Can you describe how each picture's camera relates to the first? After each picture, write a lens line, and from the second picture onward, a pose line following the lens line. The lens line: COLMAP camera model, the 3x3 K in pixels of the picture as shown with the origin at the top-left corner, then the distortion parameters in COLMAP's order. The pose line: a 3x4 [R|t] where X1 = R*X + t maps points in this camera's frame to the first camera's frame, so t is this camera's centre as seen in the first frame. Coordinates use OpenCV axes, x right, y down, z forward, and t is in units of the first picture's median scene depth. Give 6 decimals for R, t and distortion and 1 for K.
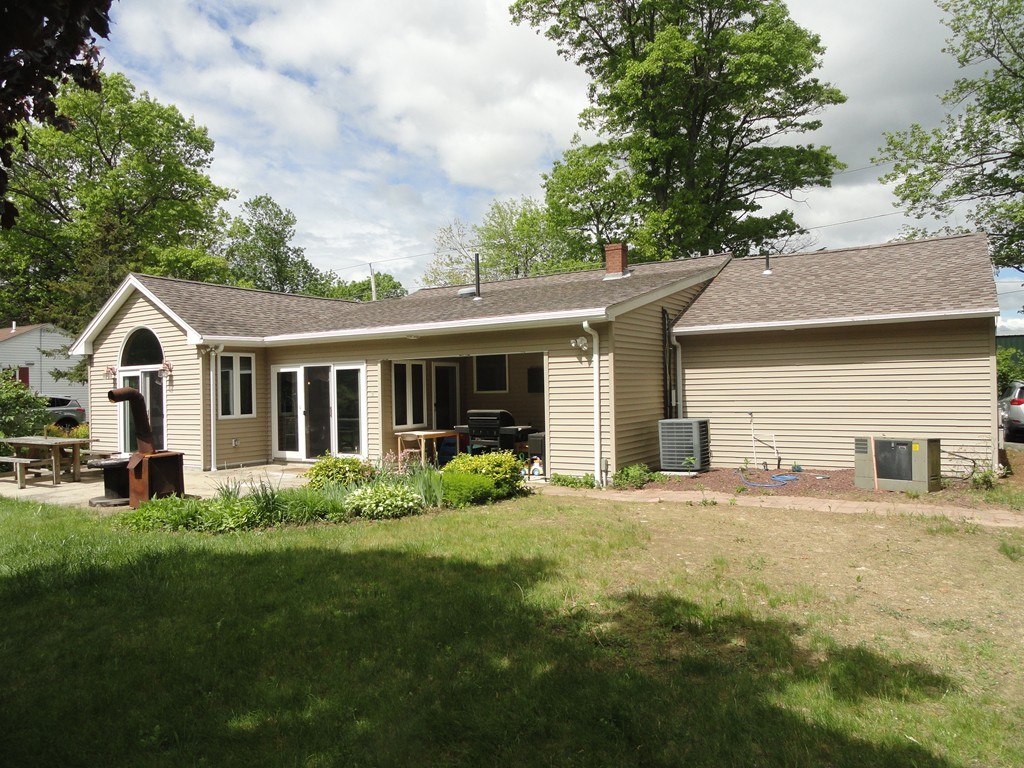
lens RADIAL K [[714.7, 0, 512.0], [0, 714.7, 381.4], [0, 0, 1]] dist [-0.005533, 0.004540]
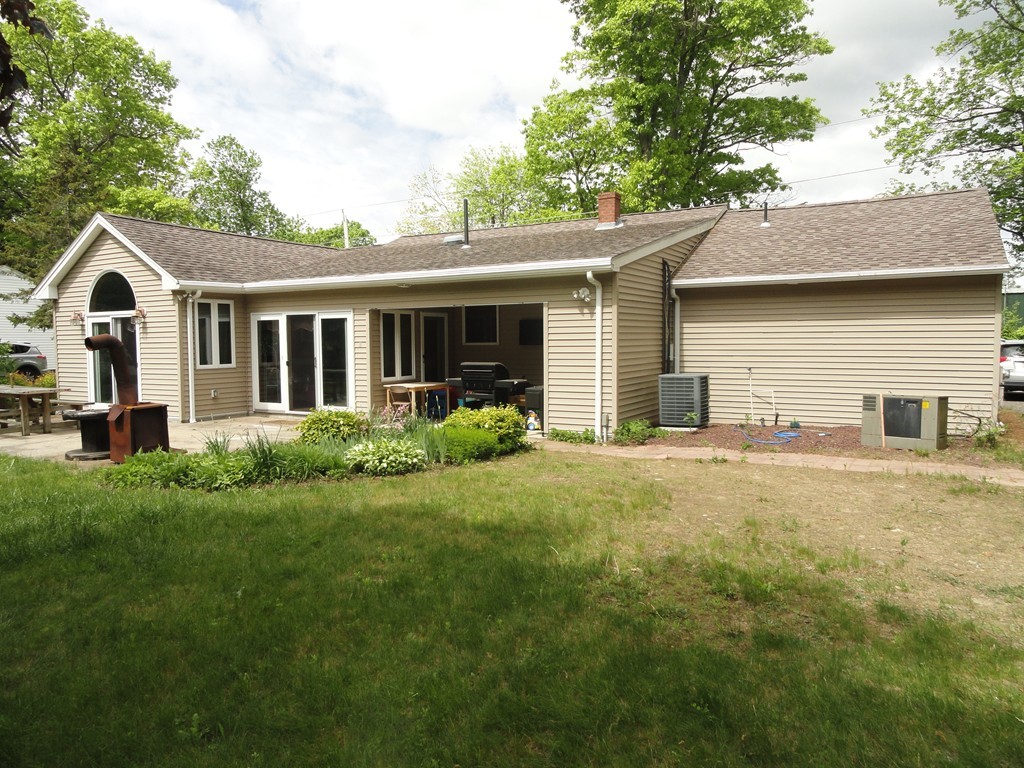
lens RADIAL K [[714.7, 0, 512.0], [0, 714.7, 381.4], [0, 0, 1]] dist [-0.005533, 0.004540]
pose [[0.998912, 0.009676, 0.045610, -0.033905], [-0.012718, 0.997681, 0.066871, 0.000363], [-0.044857, -0.067379, 0.996719, 0.027793]]
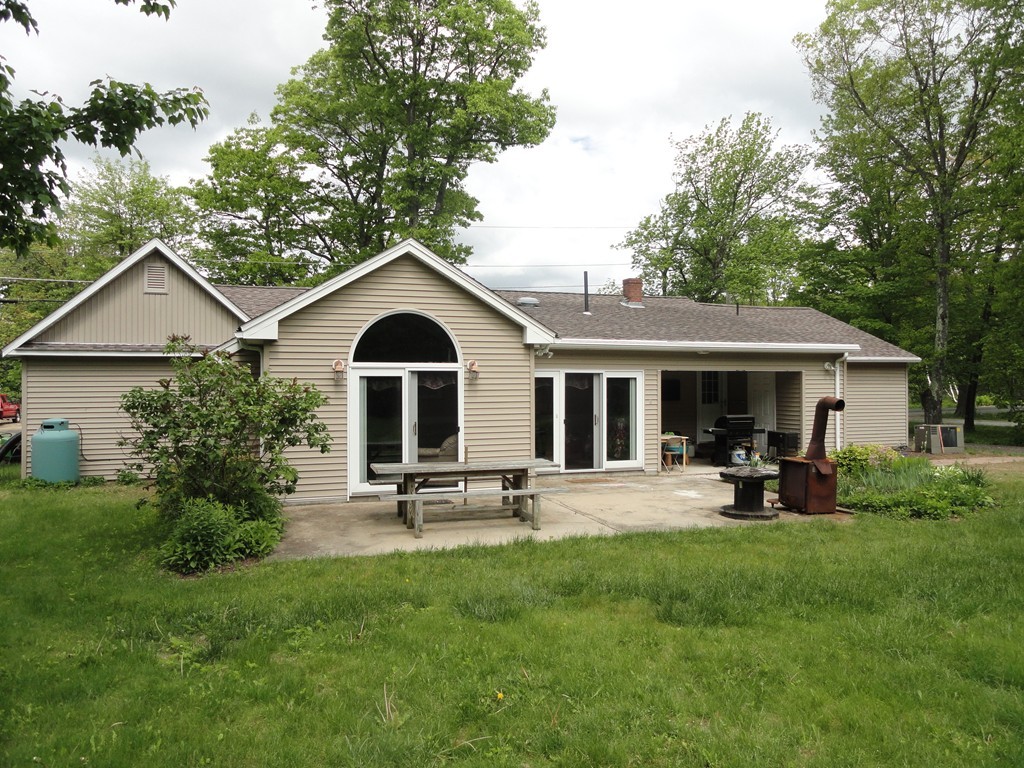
lens RADIAL K [[714.7, 0, 512.0], [0, 714.7, 381.4], [0, 0, 1]] dist [-0.005533, 0.004540]
pose [[0.663791, 0.025463, 0.747484, -1.122333], [-0.016434, 0.999676, -0.019460, 0.011317], [-0.747737, 0.000634, 0.663995, 0.449160]]
